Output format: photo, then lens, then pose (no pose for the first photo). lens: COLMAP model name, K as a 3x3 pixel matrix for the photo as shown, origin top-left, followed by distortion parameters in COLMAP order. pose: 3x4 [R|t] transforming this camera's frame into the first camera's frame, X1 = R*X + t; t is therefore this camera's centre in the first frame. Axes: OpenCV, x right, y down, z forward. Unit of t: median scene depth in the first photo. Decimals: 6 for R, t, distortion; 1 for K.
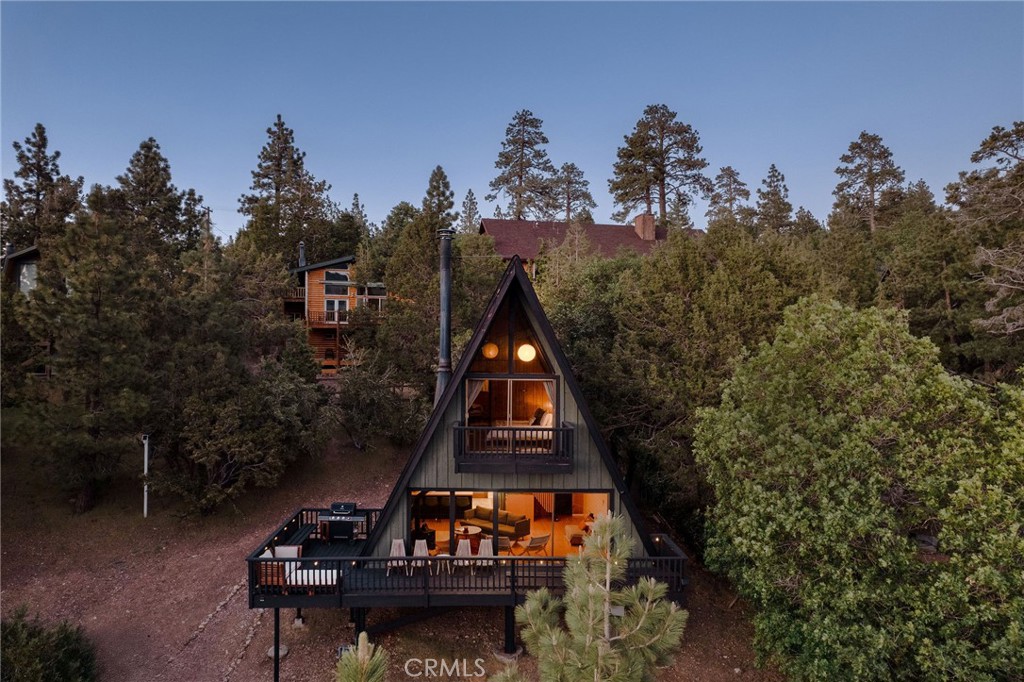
lens RADIAL K [[622.3, 0, 512.0], [0, 622.3, 341.0], [0, 0, 1]] dist [-0.060031, 0.000363]
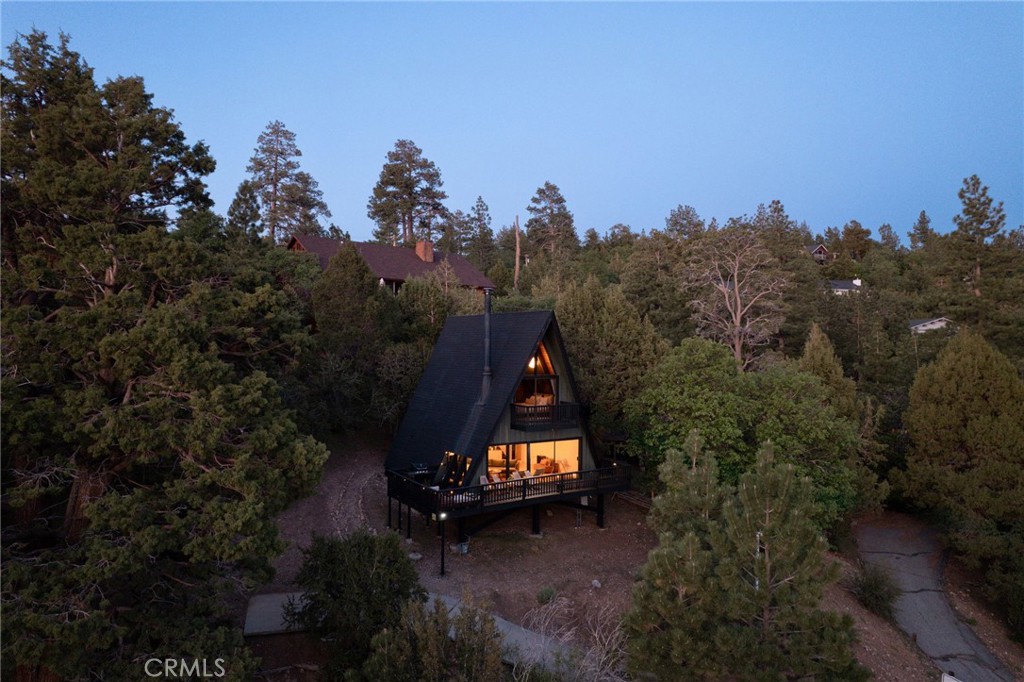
lens RADIAL K [[622.3, 0, 512.0], [0, 622.3, 341.0], [0, 0, 1]] dist [-0.060031, 0.000363]
pose [[0.836848, -0.009473, 0.547354, -0.233645], [0.001196, 0.999880, 0.015477, -0.015826], [-0.547435, -0.012297, 0.836758, -0.103252]]
